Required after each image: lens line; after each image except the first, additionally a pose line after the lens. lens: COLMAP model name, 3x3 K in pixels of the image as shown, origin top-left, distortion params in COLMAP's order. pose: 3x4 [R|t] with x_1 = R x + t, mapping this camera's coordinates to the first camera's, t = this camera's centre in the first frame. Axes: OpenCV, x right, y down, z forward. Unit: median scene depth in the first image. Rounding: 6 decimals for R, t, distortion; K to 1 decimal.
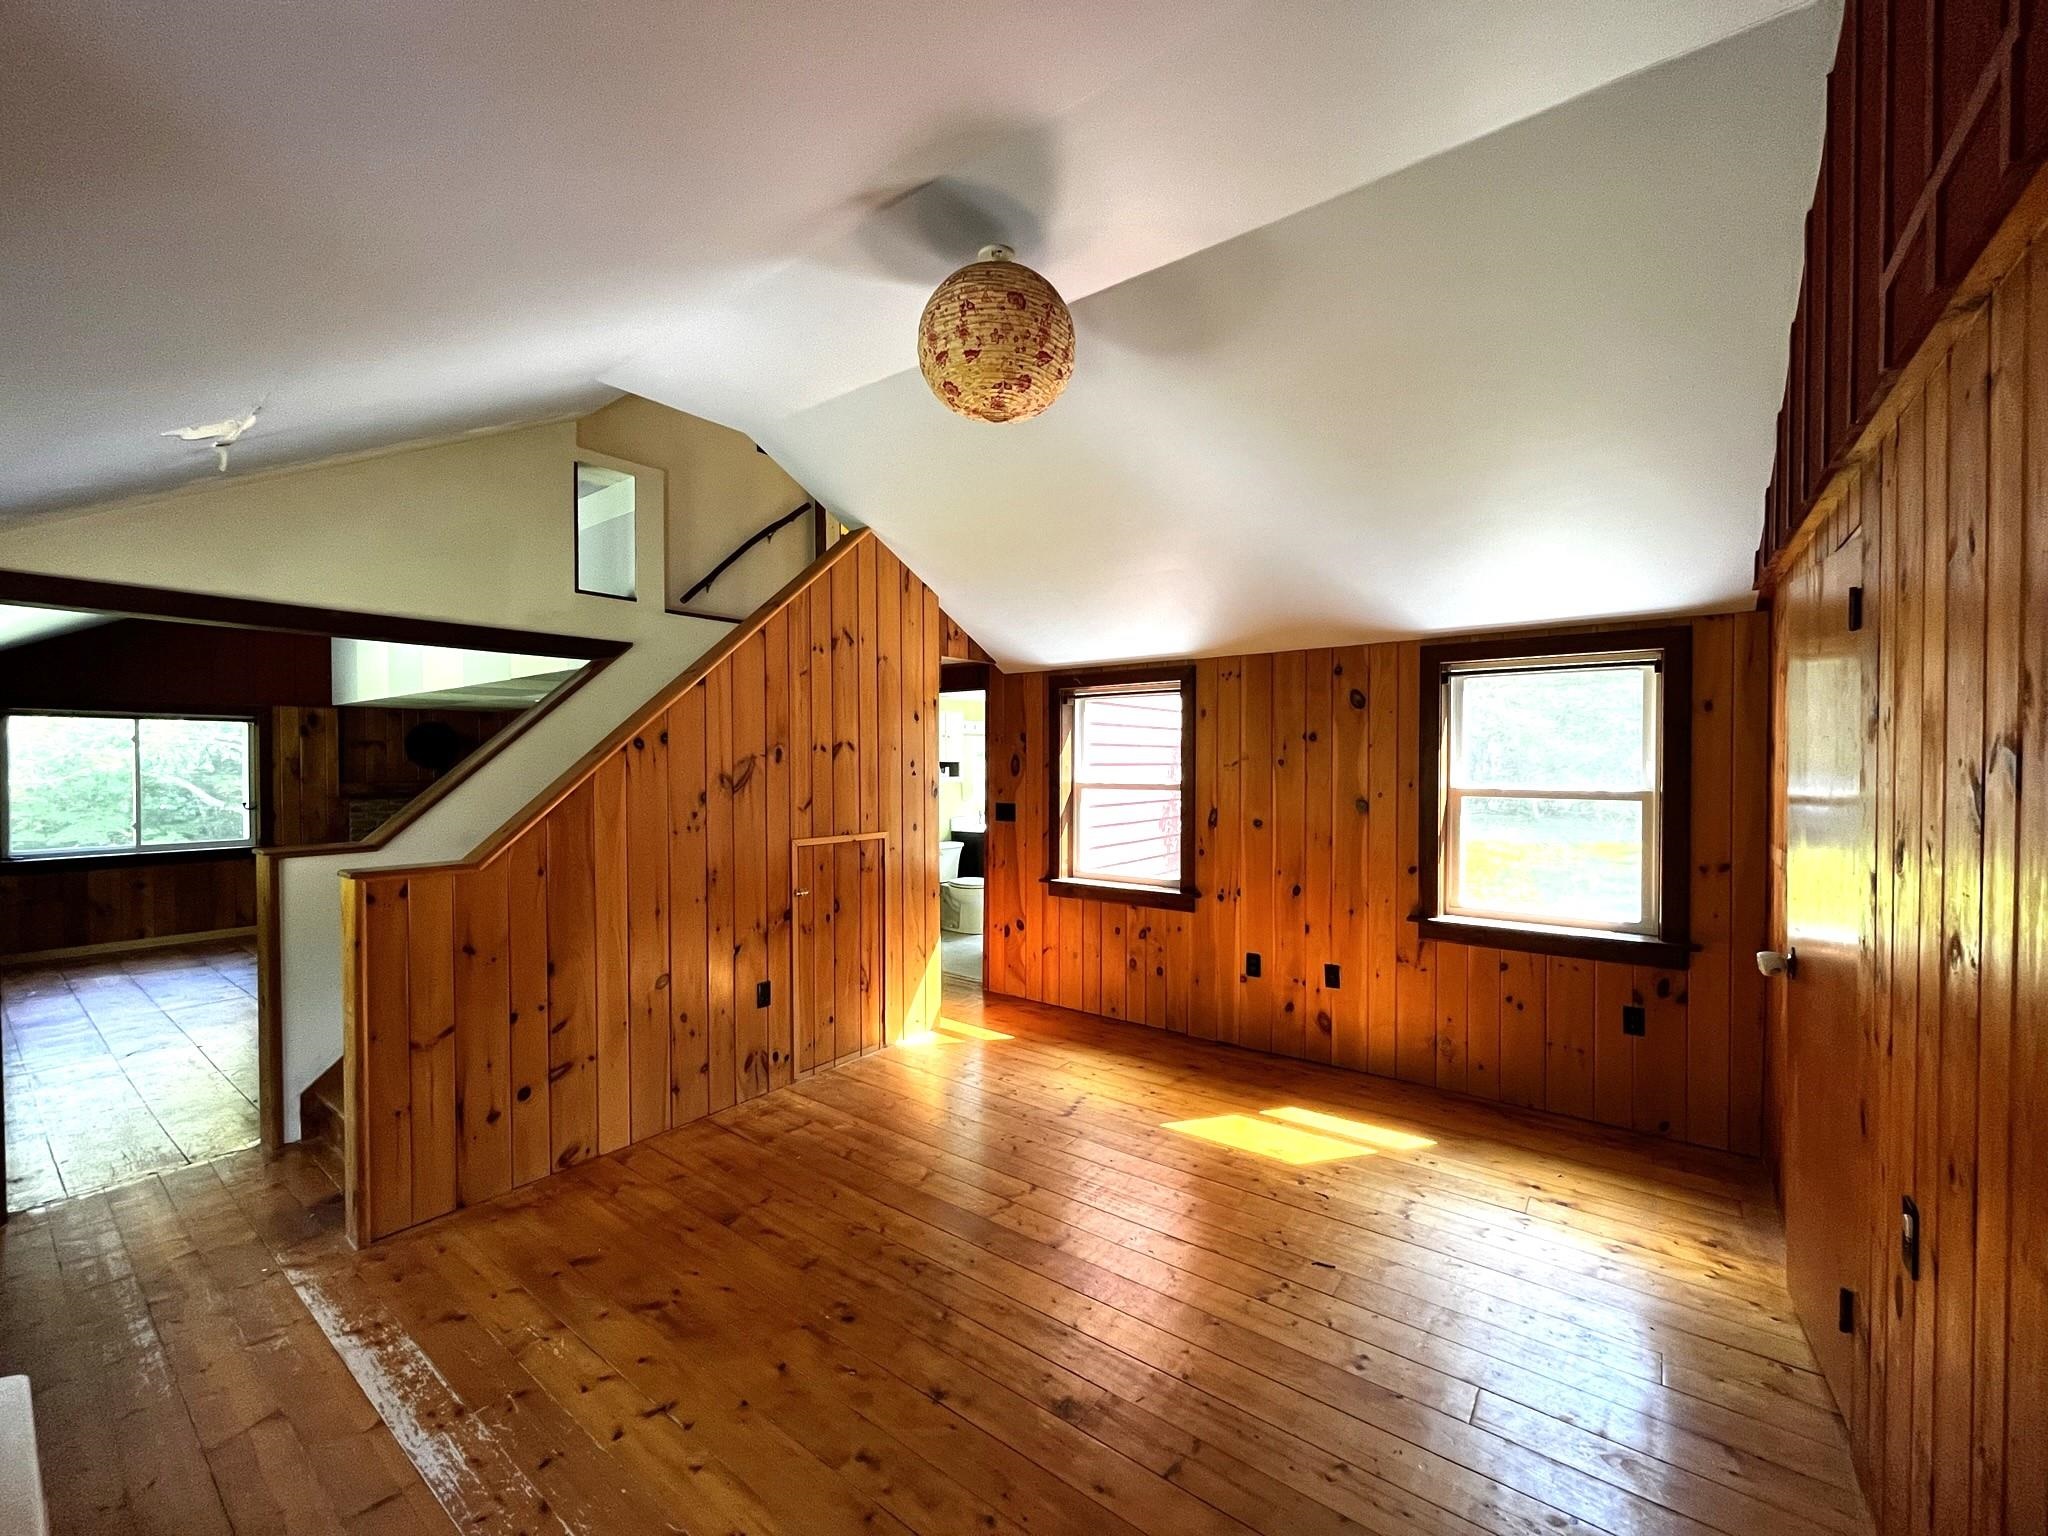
lens RADIAL K [[840.2, 0, 1033.8], [0, 840.2, 770.3], [0, 0, 1]] dist [-0.002398, -0.000423]
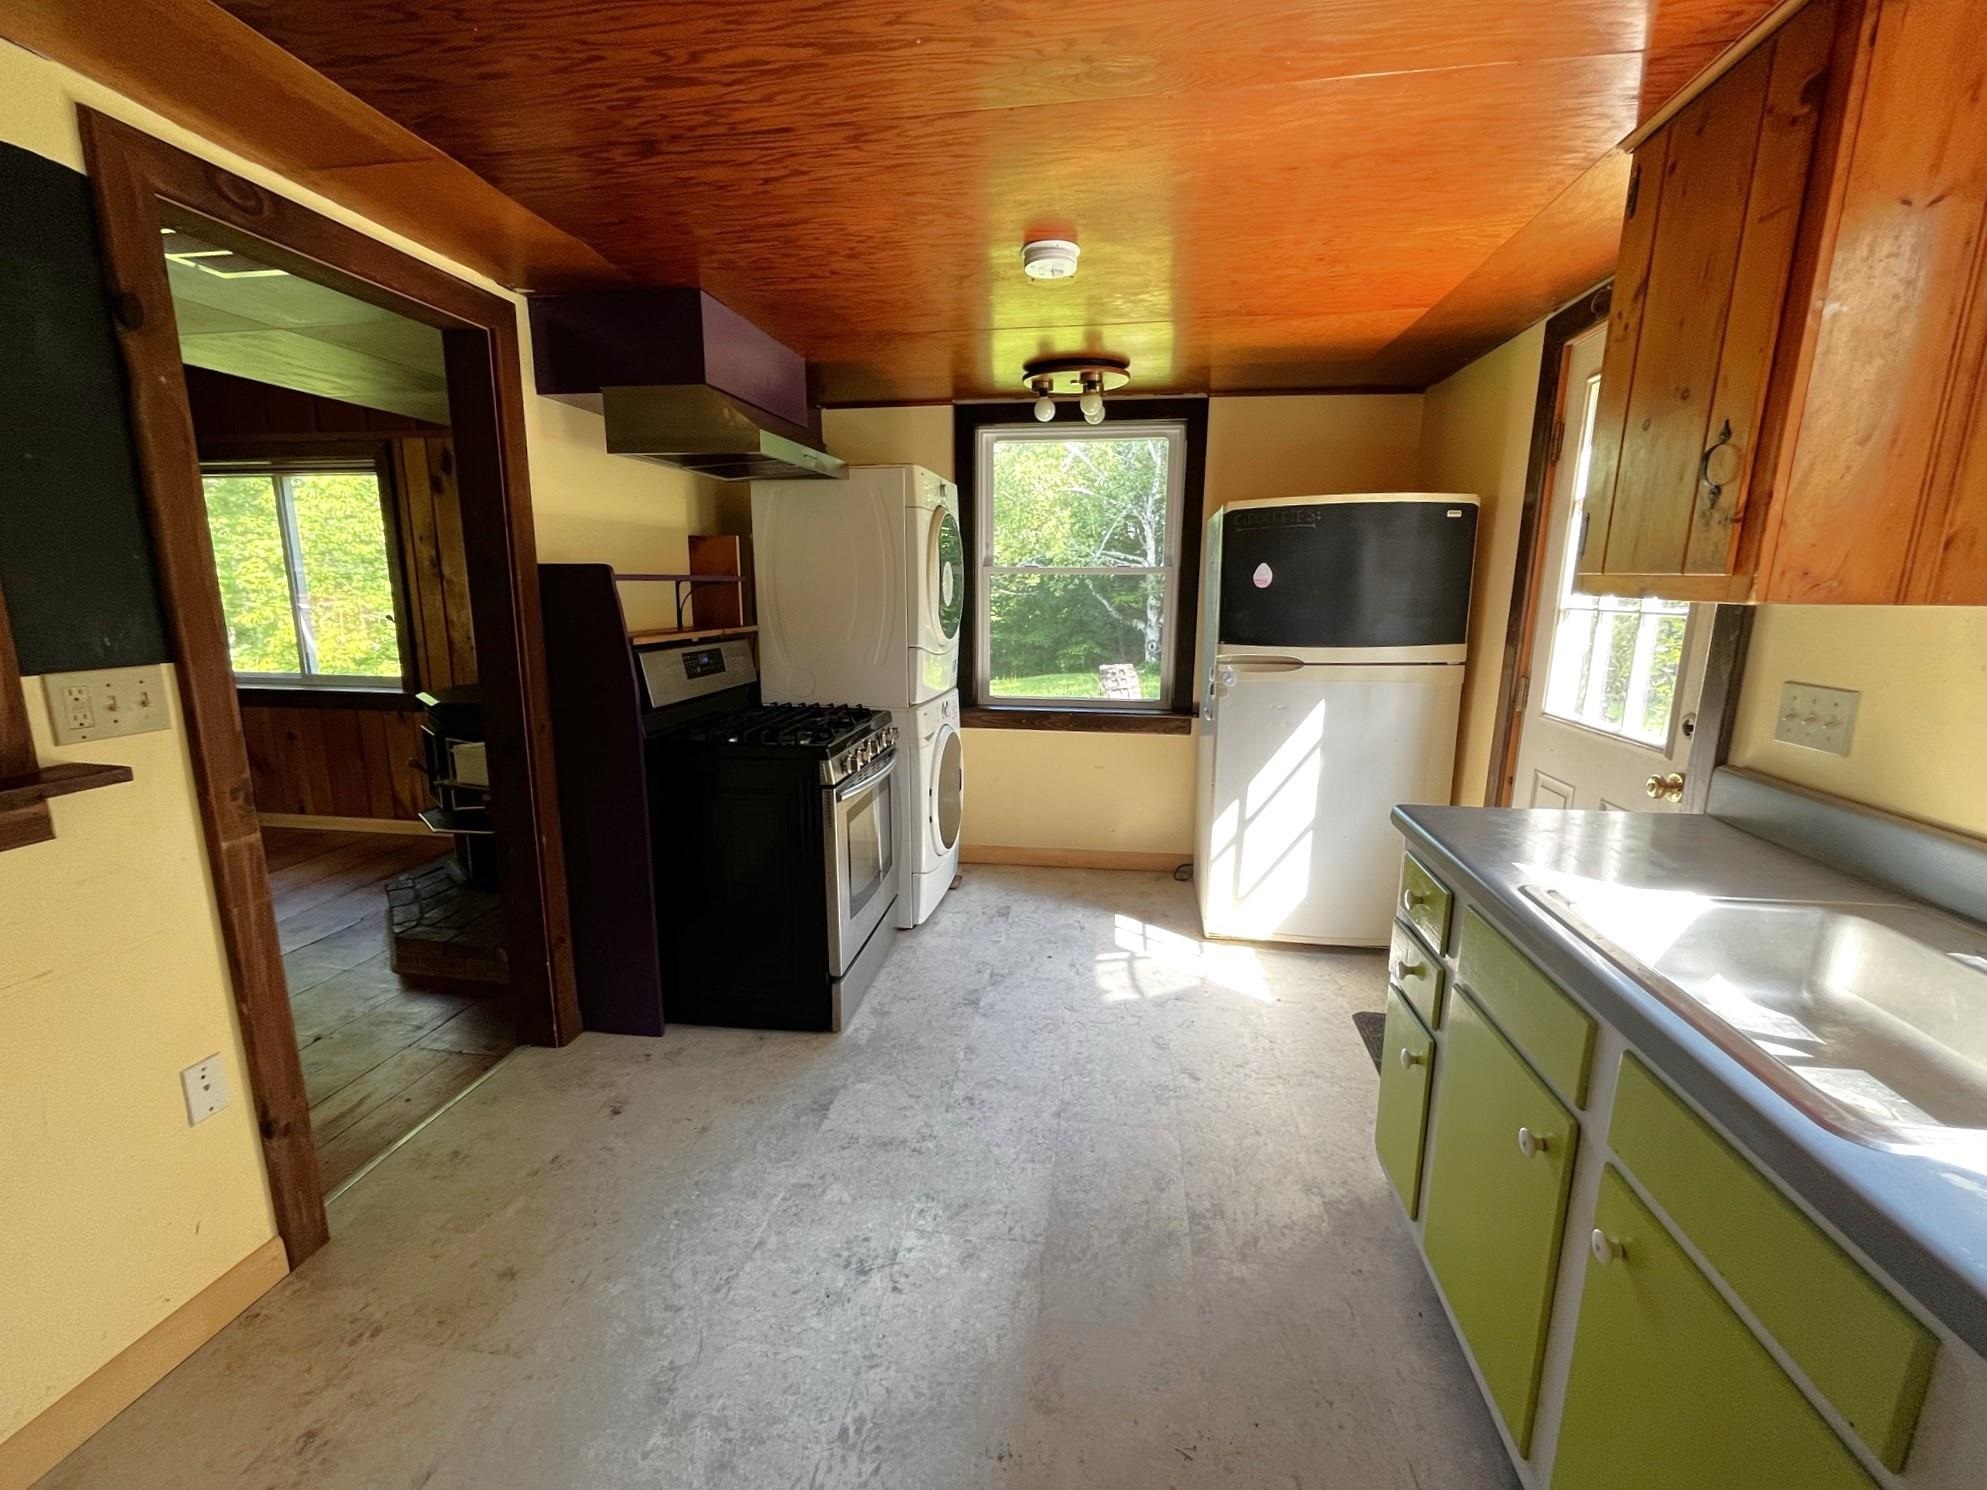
lens RADIAL K [[815.2, 0, 987.7], [0, 815.2, 762.2], [0, 0, 1]] dist [-0.002398, -0.000423]
pose [[0.475922, 0.192260, -0.858216, -0.386453], [-0.017141, 0.977656, 0.209512, 0.018627], [0.879321, -0.085000, 0.468583, 1.914648]]
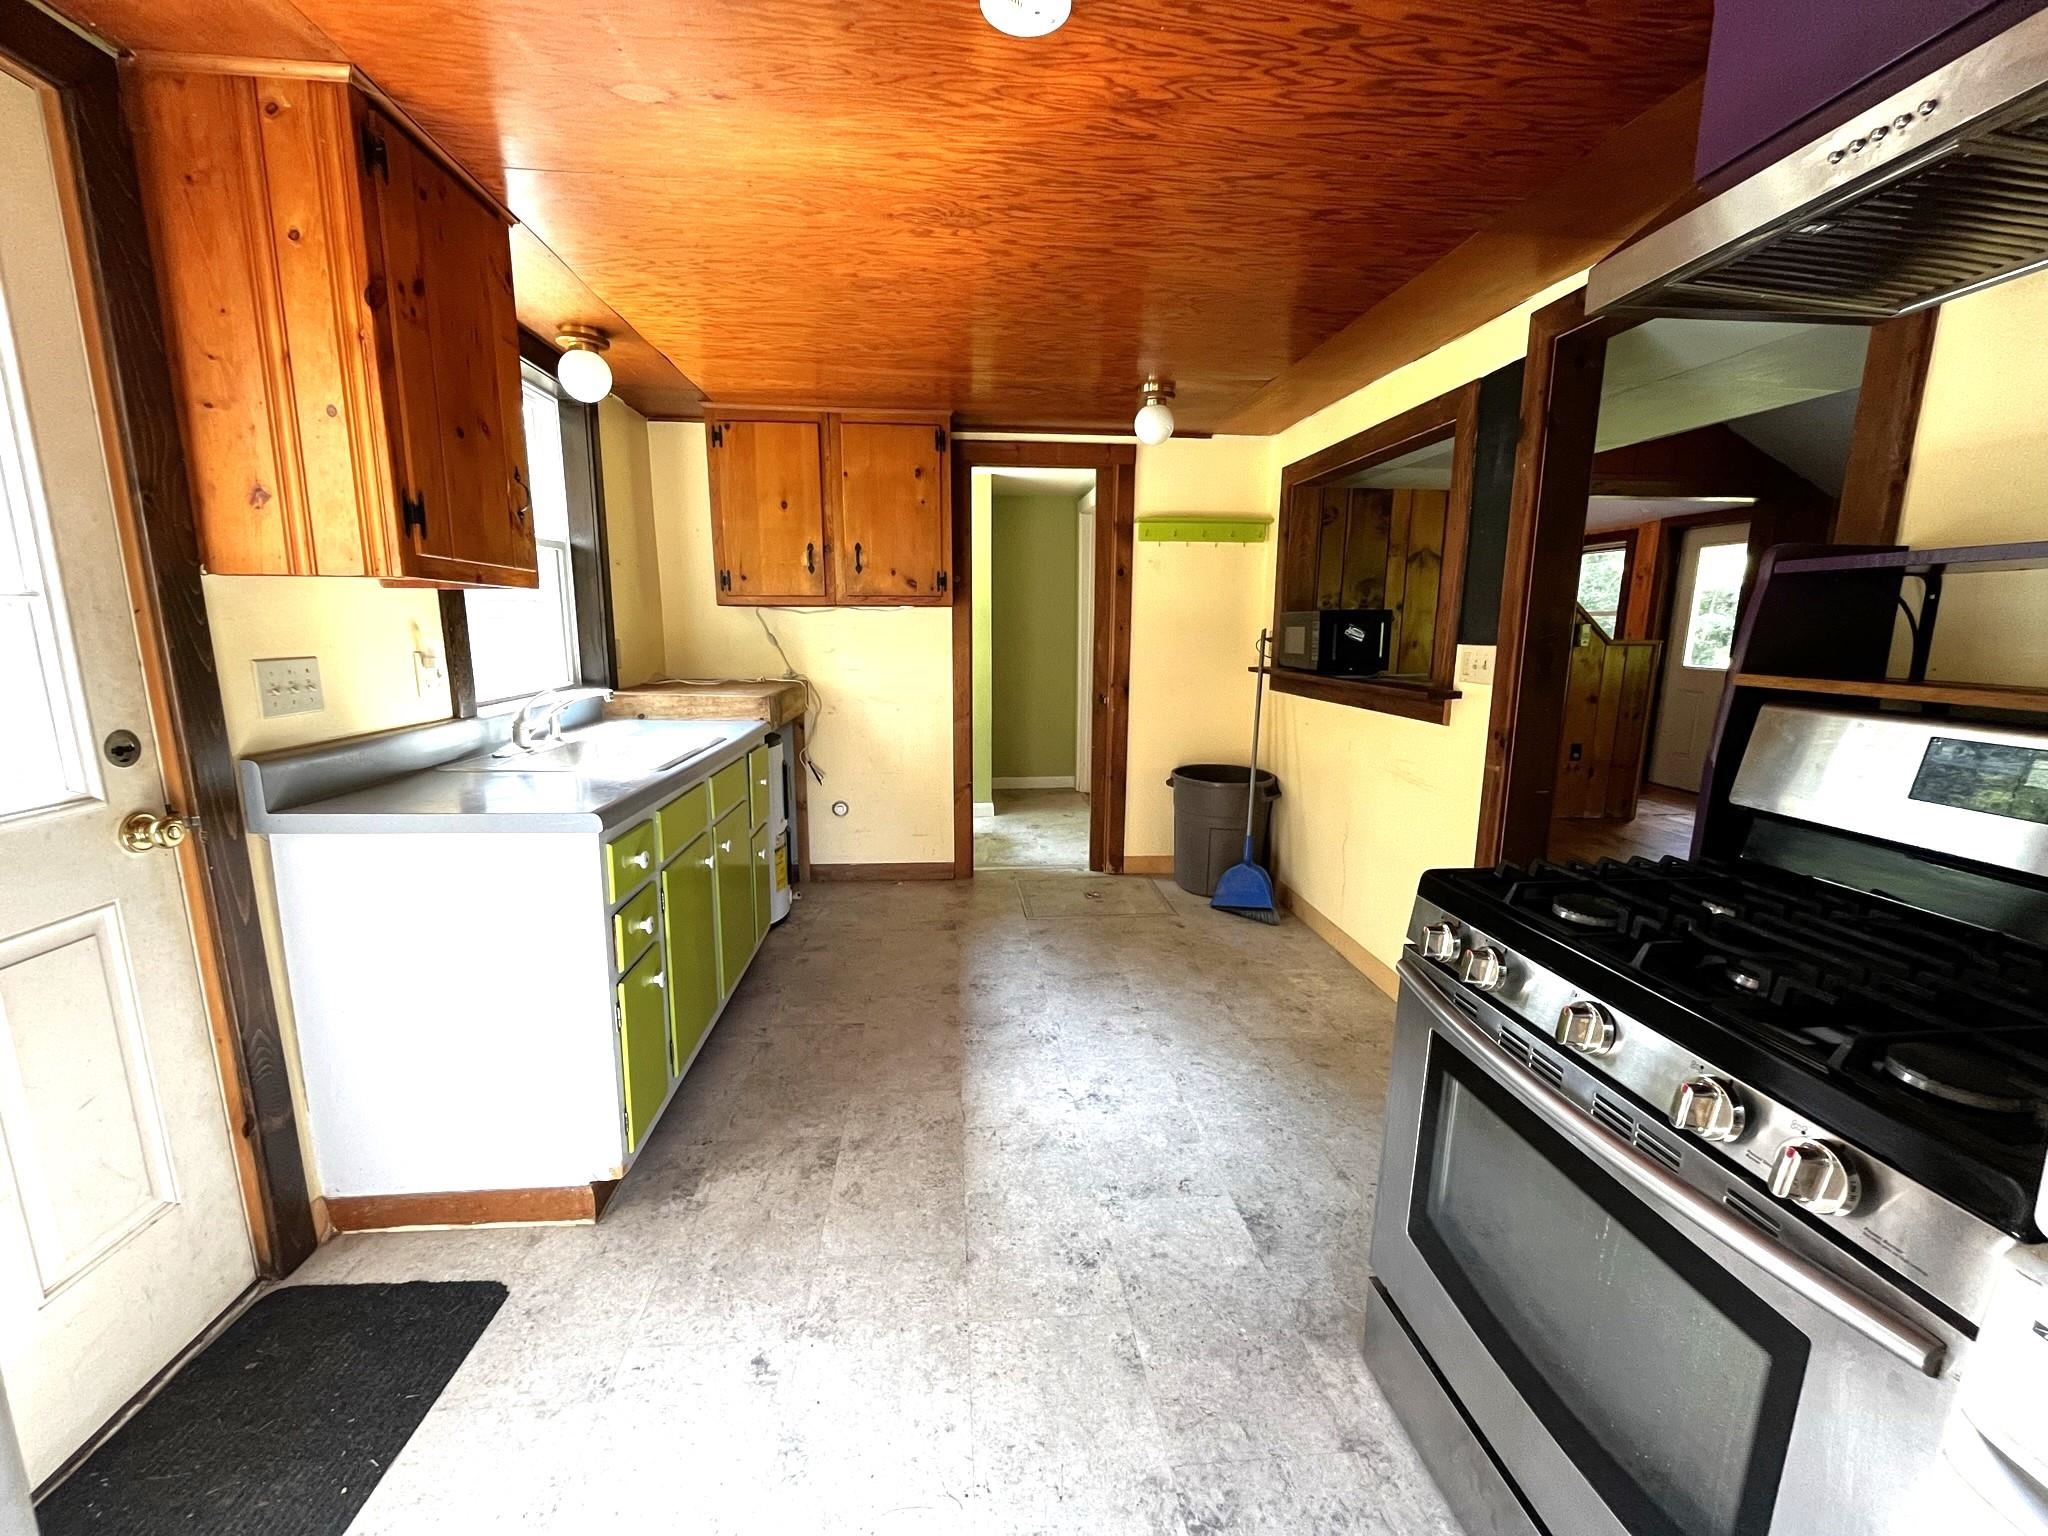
lens RADIAL K [[840.2, 0, 1036.9], [0, 840.2, 776.9], [0, 0, 1]] dist [-0.002398, -0.000423]
pose [[-0.683340, -0.134921, 0.717525, -1.040903], [0.003148, 0.982223, 0.187692, 0.034043], [-0.730093, 0.130517, -0.670768, 2.389673]]
